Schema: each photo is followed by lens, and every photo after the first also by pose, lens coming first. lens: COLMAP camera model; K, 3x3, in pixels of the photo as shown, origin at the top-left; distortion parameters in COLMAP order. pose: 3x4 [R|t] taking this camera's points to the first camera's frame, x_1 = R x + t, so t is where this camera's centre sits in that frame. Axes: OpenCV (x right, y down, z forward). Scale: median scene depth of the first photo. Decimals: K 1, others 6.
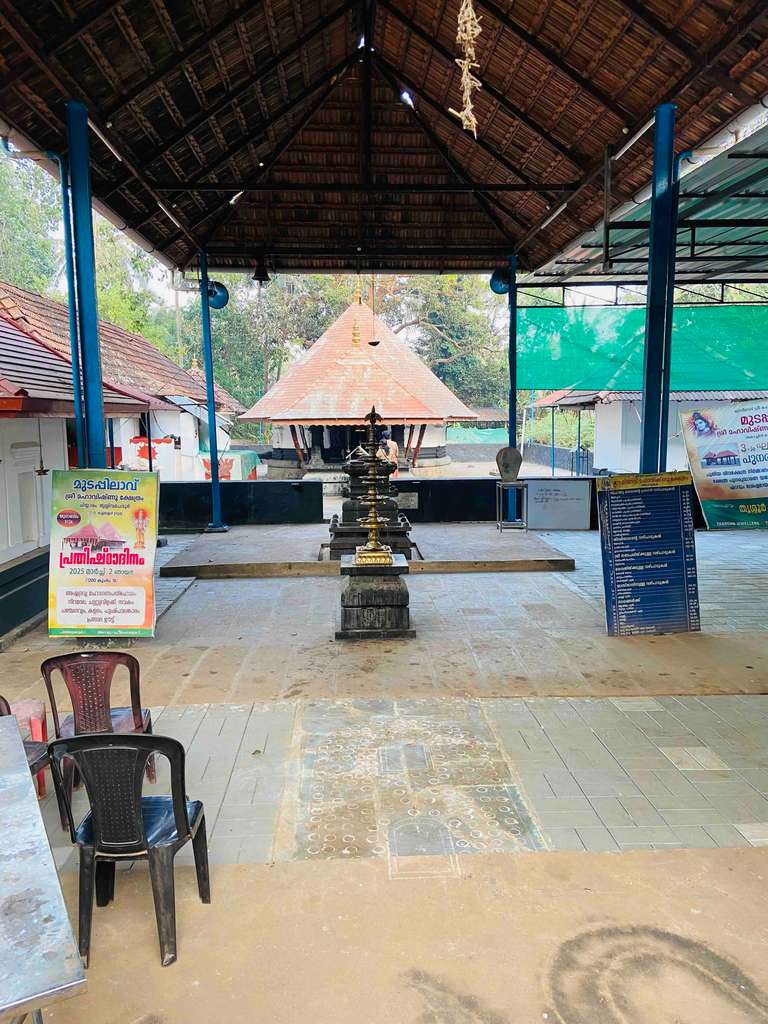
lens RADIAL K [[770.2, 0, 384.0], [0, 770.2, 512.0], [0, 0, 1]] dist [0.074583, -0.007329]
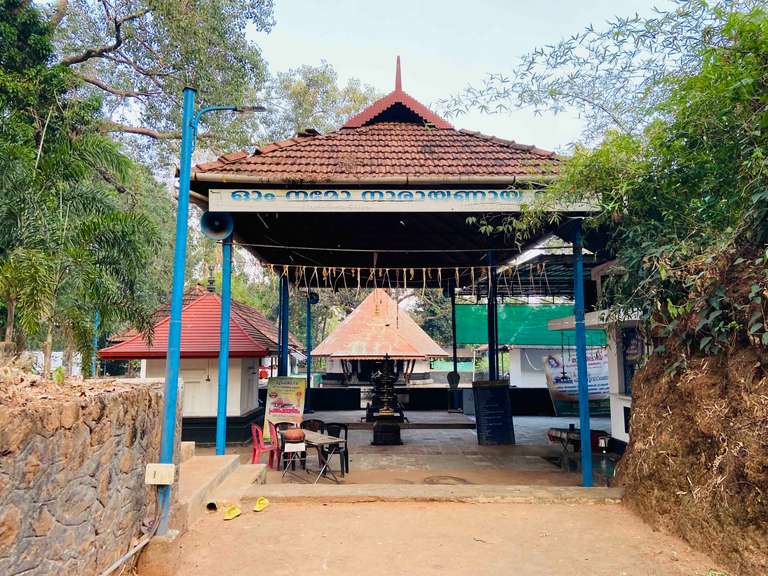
lens RADIAL K [[576.8, 0, 380.1], [0, 576.8, 284.8], [0, 0, 1]] dist [0.092585, -0.081733]
pose [[0.999688, 0.004819, -0.024510, 0.005519], [-0.010495, 0.971435, -0.237074, 0.056793], [0.022668, 0.237257, 0.971182, -0.534052]]
